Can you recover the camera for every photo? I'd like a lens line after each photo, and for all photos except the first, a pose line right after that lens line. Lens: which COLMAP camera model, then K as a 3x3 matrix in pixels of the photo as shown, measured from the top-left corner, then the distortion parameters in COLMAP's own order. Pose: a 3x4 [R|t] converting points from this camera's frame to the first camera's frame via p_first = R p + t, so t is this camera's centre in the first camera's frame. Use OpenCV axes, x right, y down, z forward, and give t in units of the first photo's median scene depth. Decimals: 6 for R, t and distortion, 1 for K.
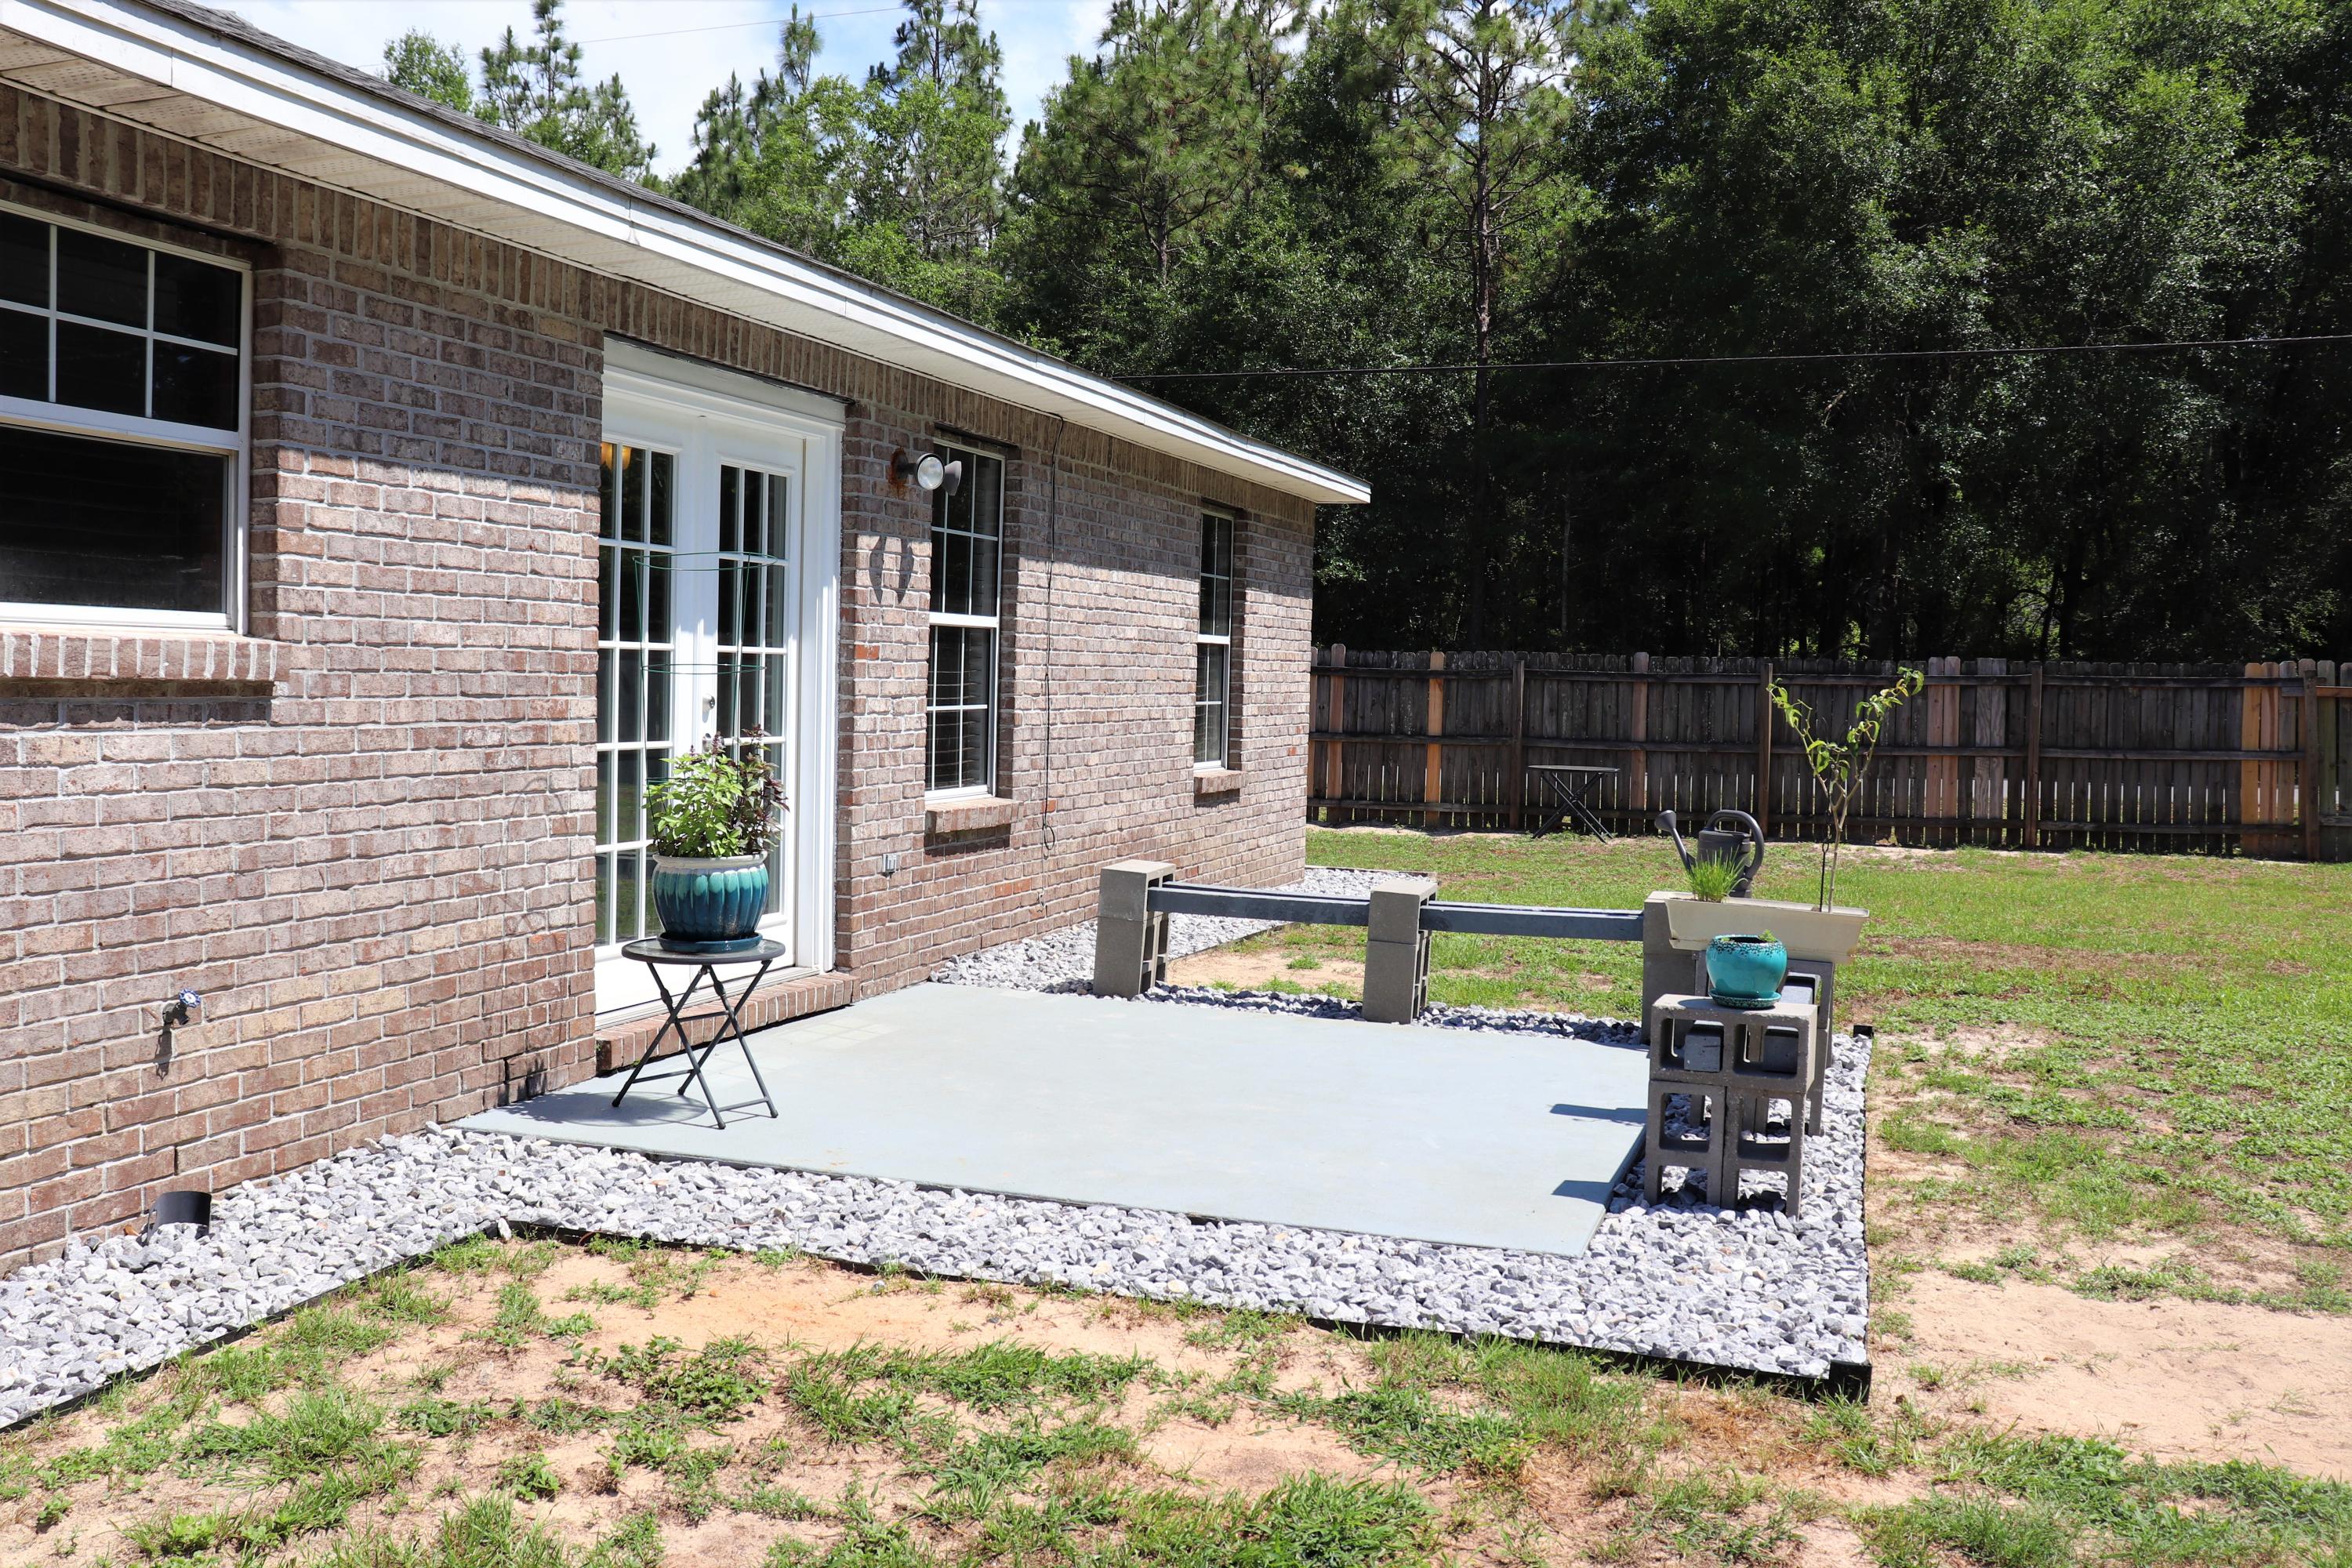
lens RADIAL K [[2108.9, 0, 1176.0], [0, 2108.9, 784.0], [0, 0, 1]] dist [-0.157005, 0.184712]
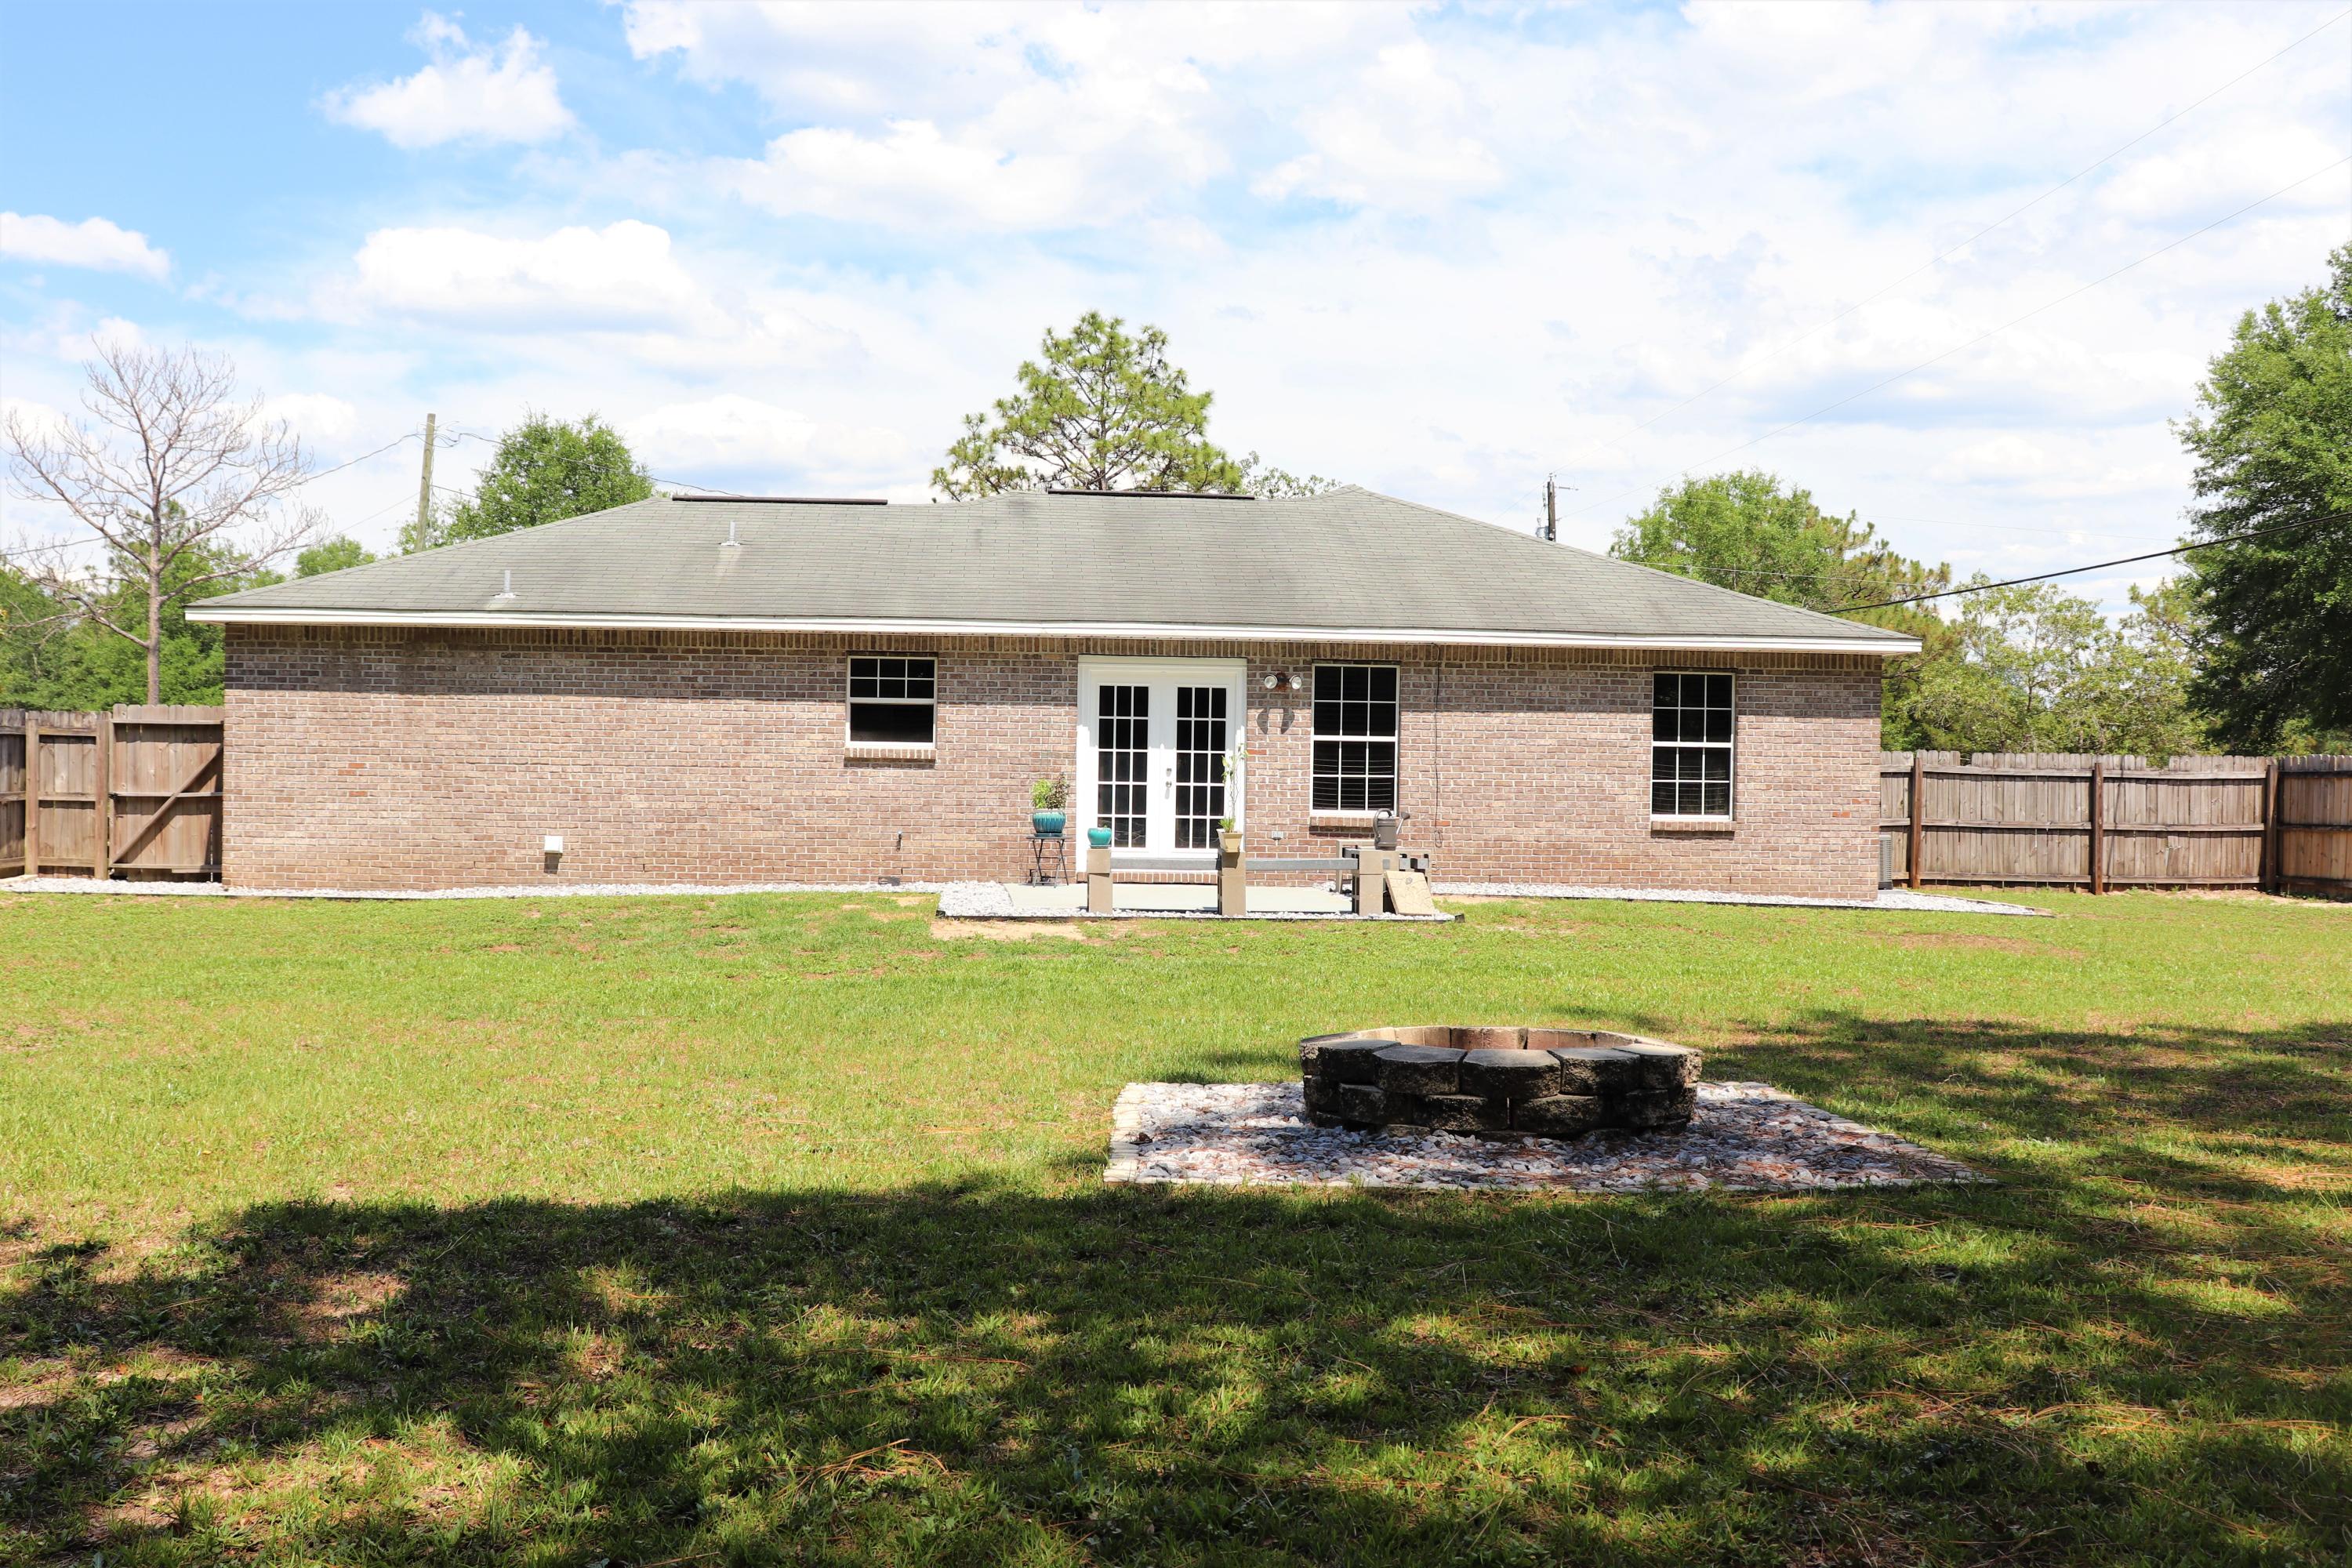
lens RADIAL K [[2108.9, 0, 1176.0], [0, 2108.9, 784.0], [0, 0, 1]] dist [-0.157005, 0.184712]
pose [[0.383604, -0.027188, -0.923097, 2.477036], [-0.052767, 0.997288, -0.051302, 0.129681], [0.921989, 0.068389, 0.381129, -0.098964]]
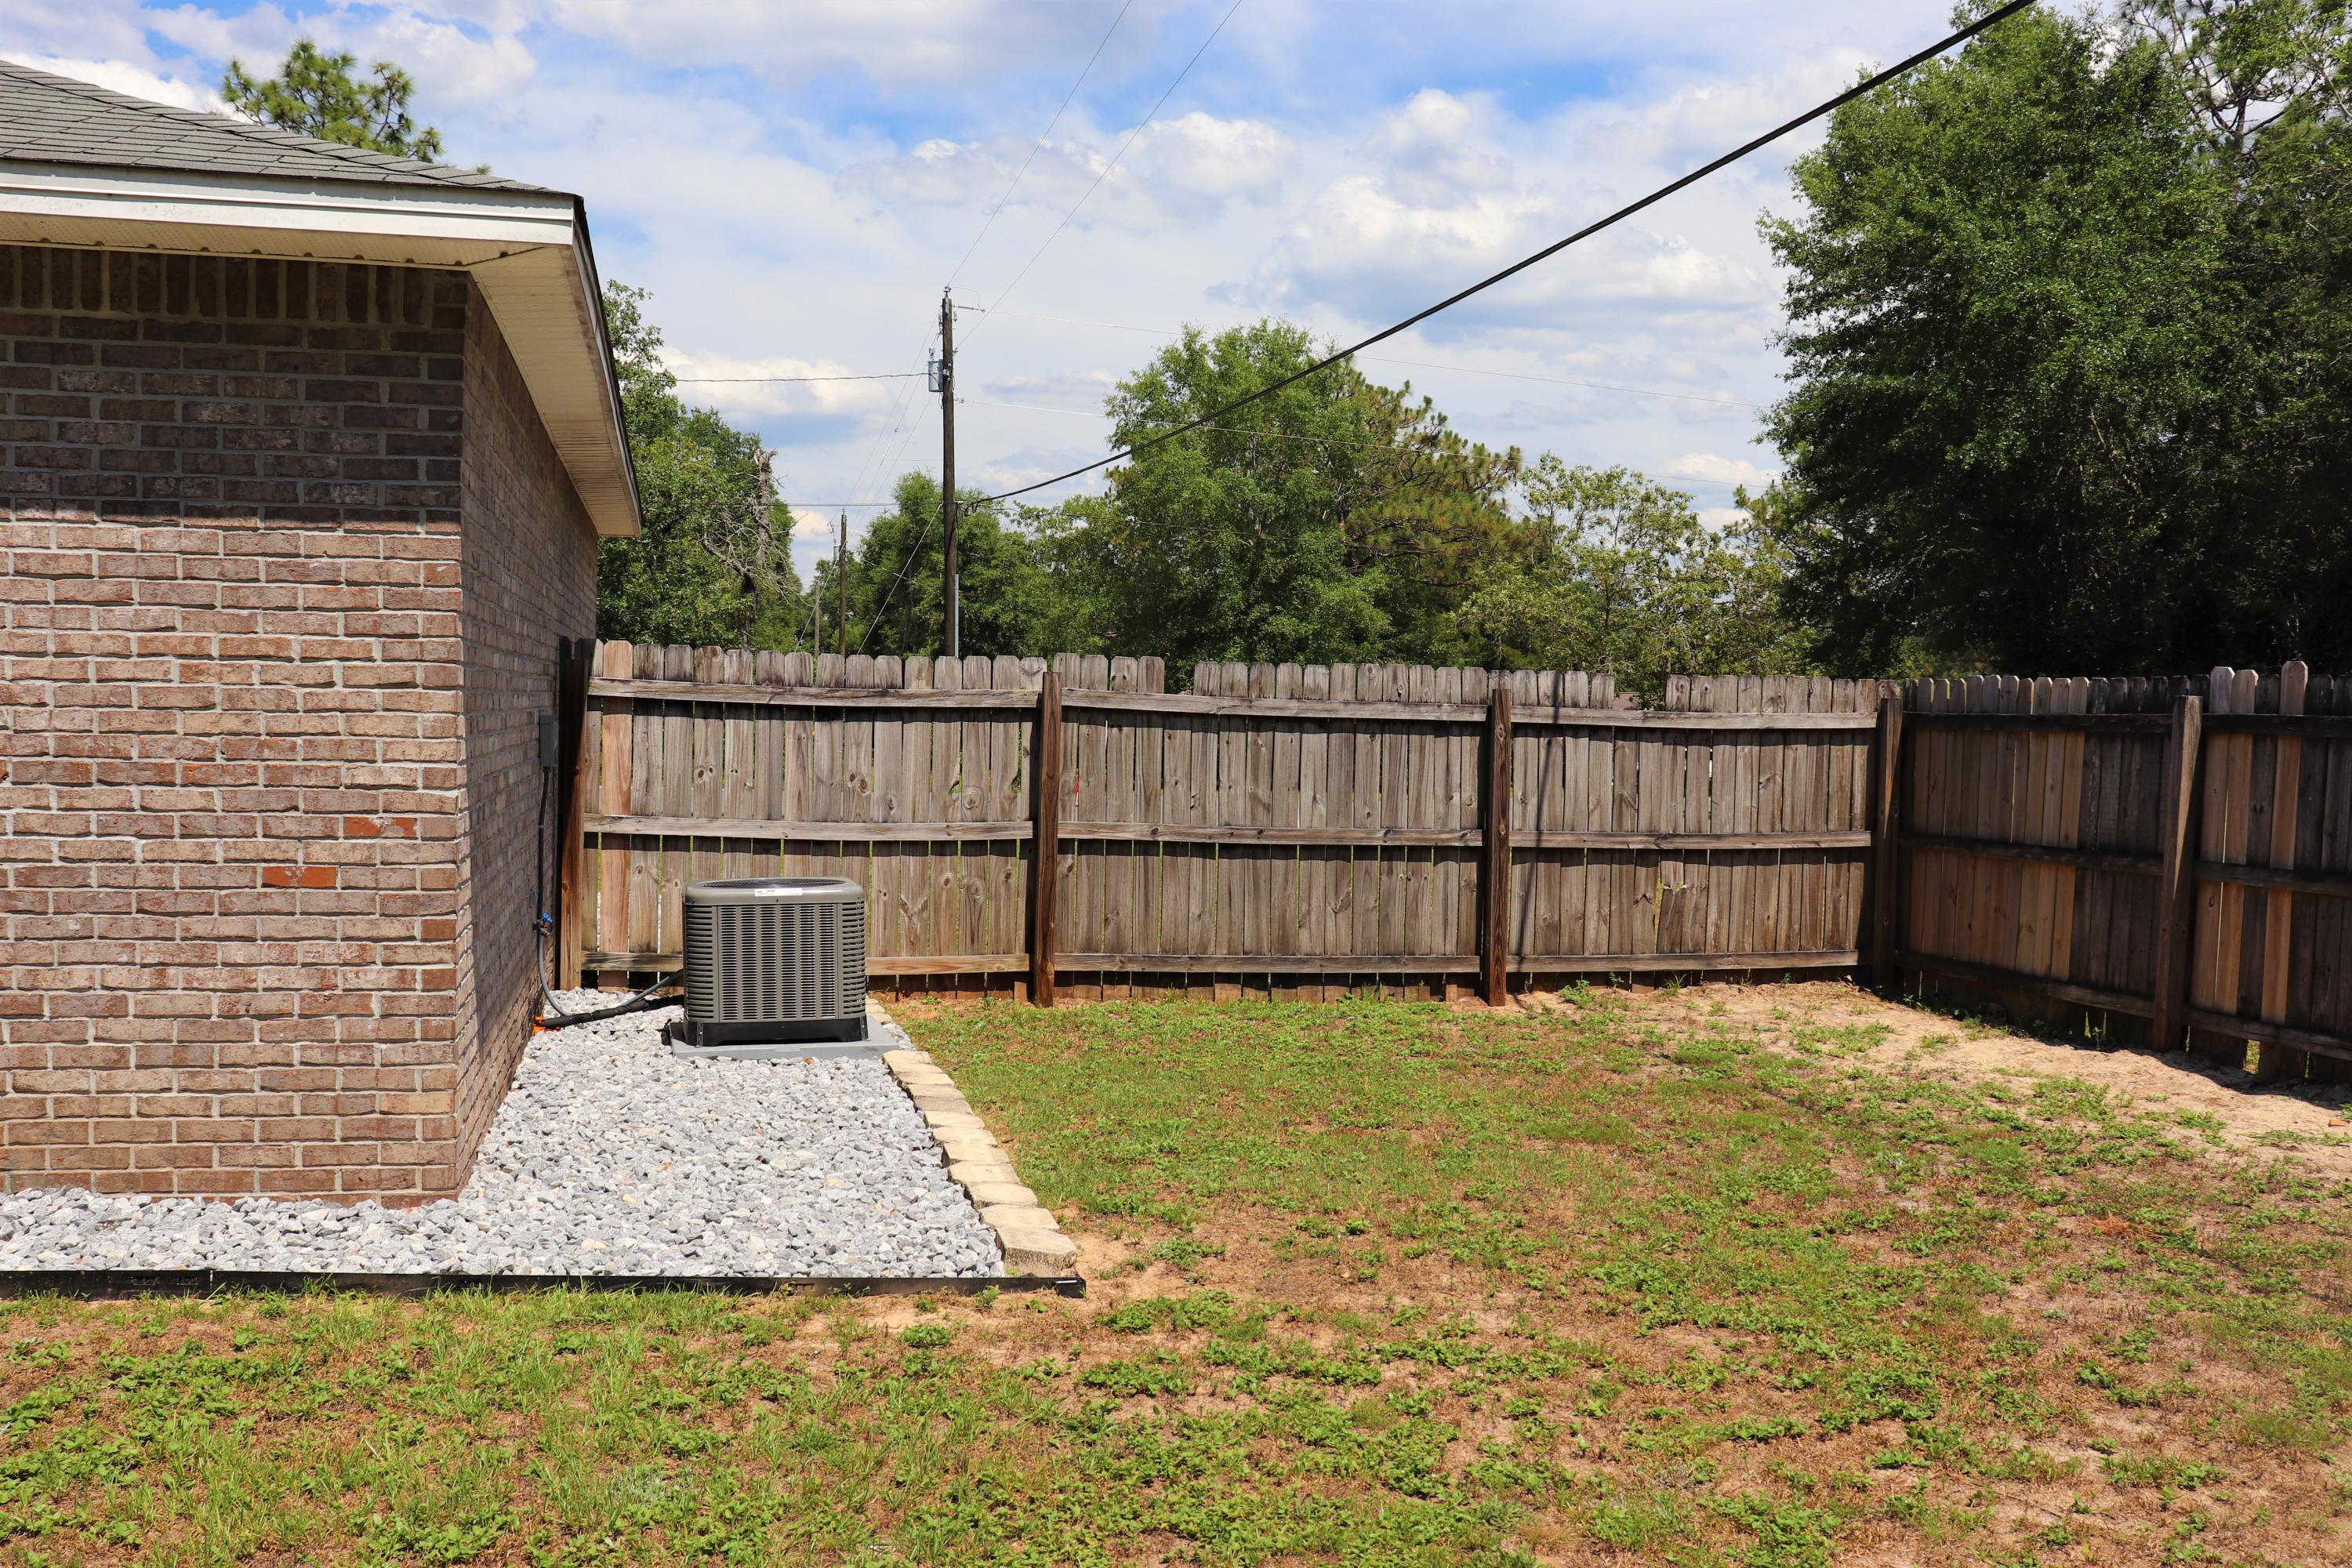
lens RADIAL K [[2108.9, 0, 1176.0], [0, 2108.9, 784.0], [0, 0, 1]] dist [-0.157005, 0.184712]
pose [[0.528137, 0.008200, -0.849119, 0.932479], [-0.052237, 0.998373, -0.022849, -0.063422], [0.847551, 0.056423, 0.527706, 1.777134]]
